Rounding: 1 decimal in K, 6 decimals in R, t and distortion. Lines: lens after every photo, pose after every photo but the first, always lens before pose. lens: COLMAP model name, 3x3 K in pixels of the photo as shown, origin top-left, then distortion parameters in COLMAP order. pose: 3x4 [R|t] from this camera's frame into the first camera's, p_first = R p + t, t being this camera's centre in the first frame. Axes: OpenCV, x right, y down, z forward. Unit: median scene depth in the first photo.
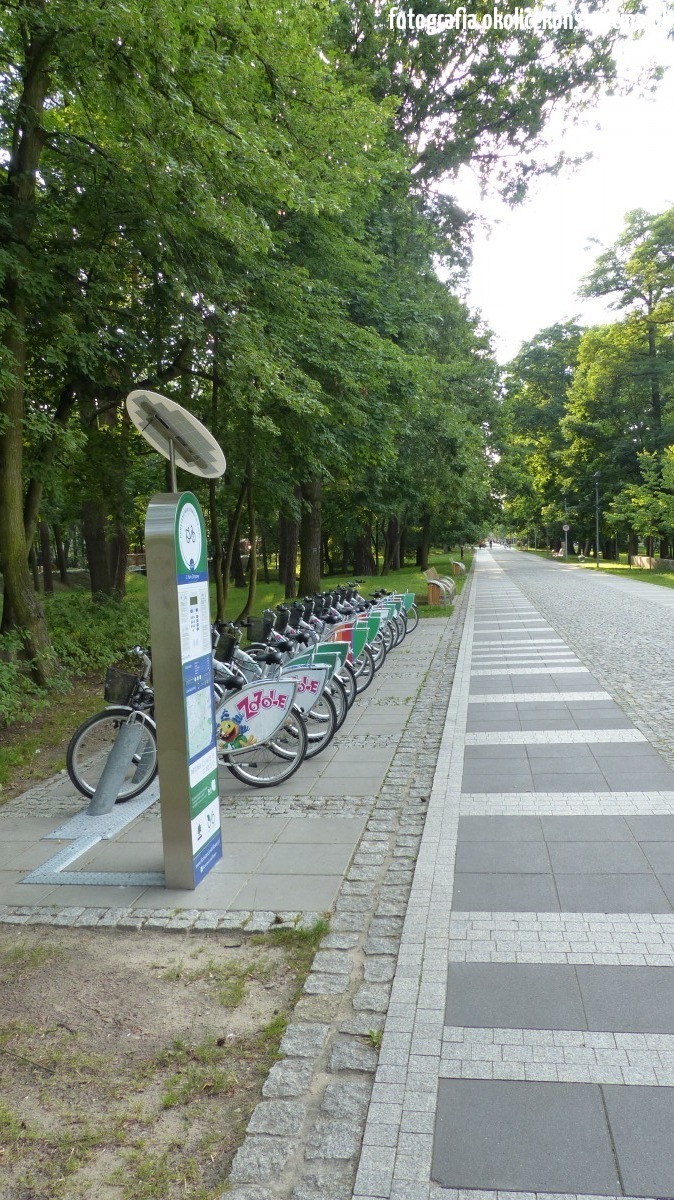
lens RADIAL K [[903.2, 0, 344.4], [0, 903.2, 598.8], [0, 0, 1]] dist [-0.028690, 0.008960]
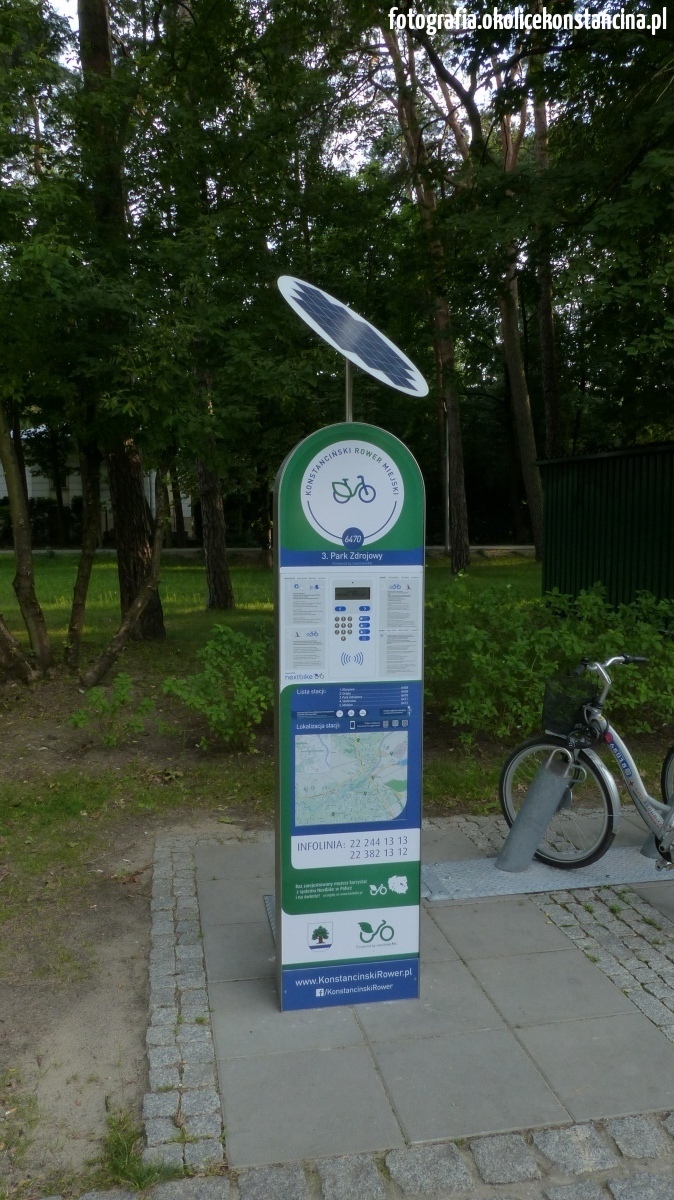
lens RADIAL K [[903.2, 0, 341.0], [0, 903.2, 600.6], [0, 0, 1]] dist [-0.028690, 0.008960]
pose [[0.330551, 0.119590, -0.936181, 0.253219], [-0.061235, 0.992567, 0.105172, -0.034941], [0.941800, 0.022562, 0.335417, 0.453672]]
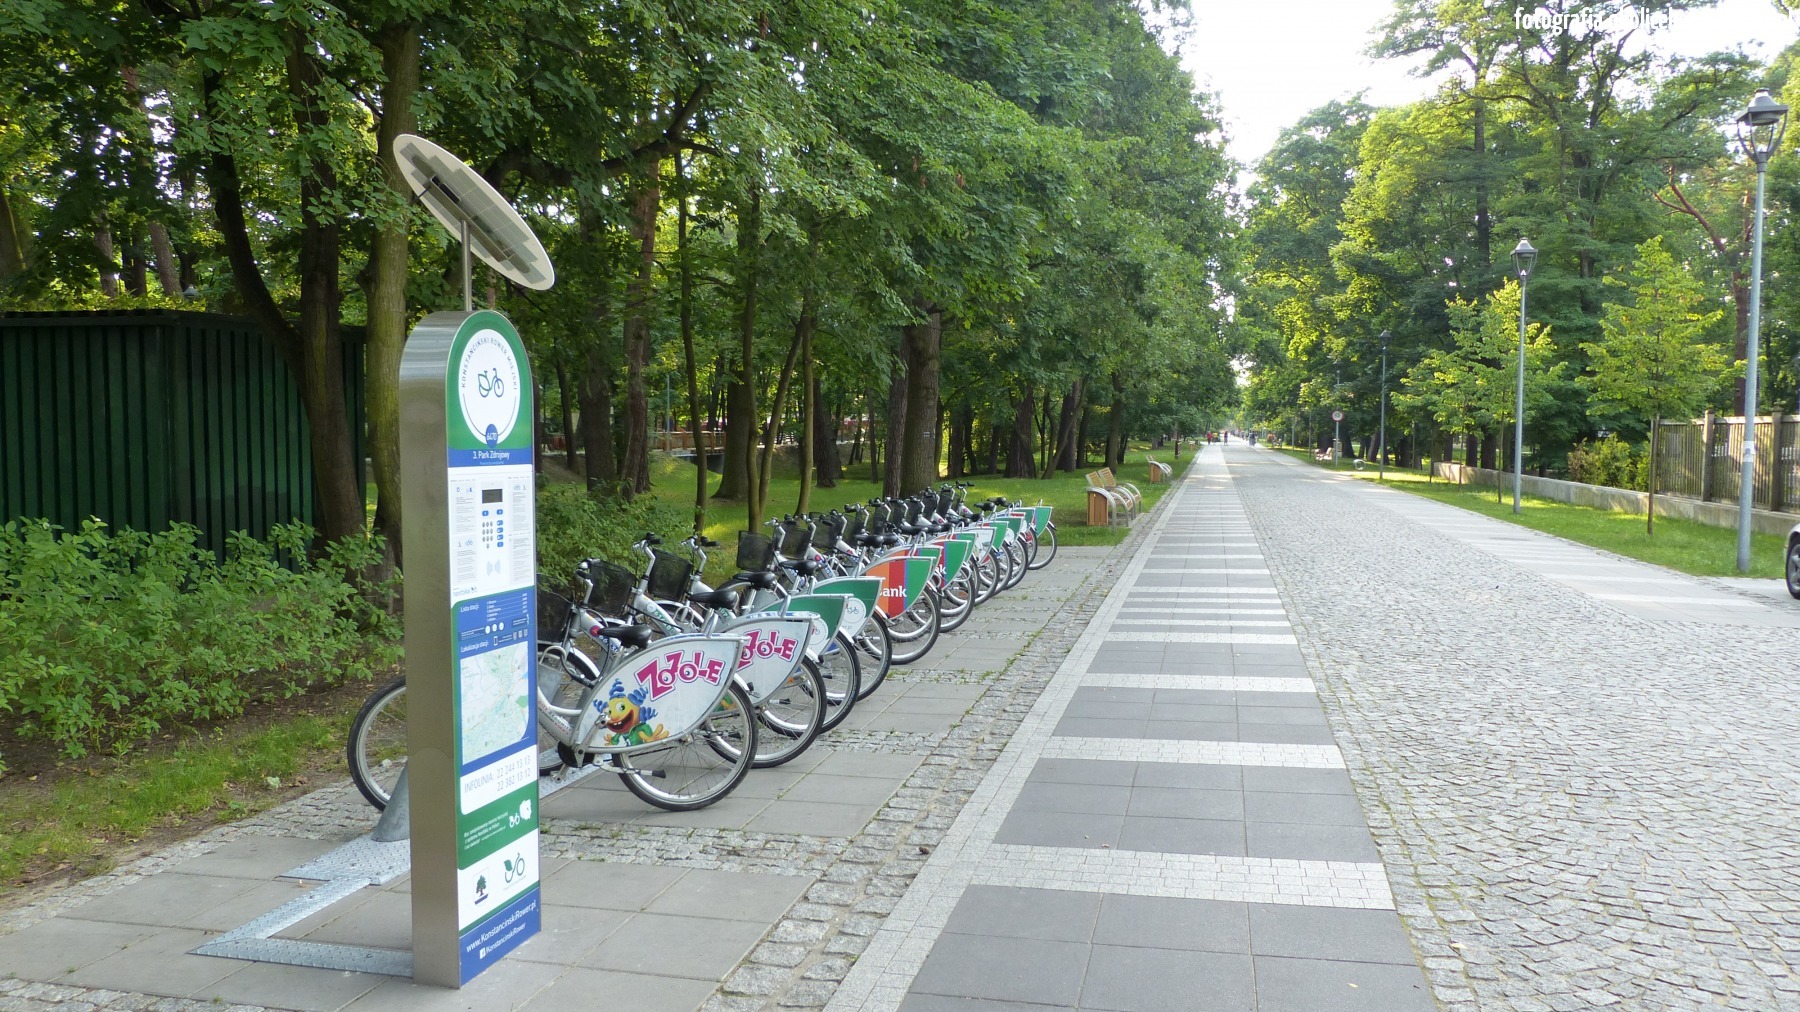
lens RADIAL K [[1354.8, 0, 897.3], [0, 1354.8, 498.7], [0, 0, 1]] dist [-0.028690, 0.008960]
pose [[0.995871, 0.041420, -0.080783, 0.097813], [-0.042073, 0.999094, -0.006397, -0.000741], [0.080445, 0.009770, 0.996711, 0.083381]]
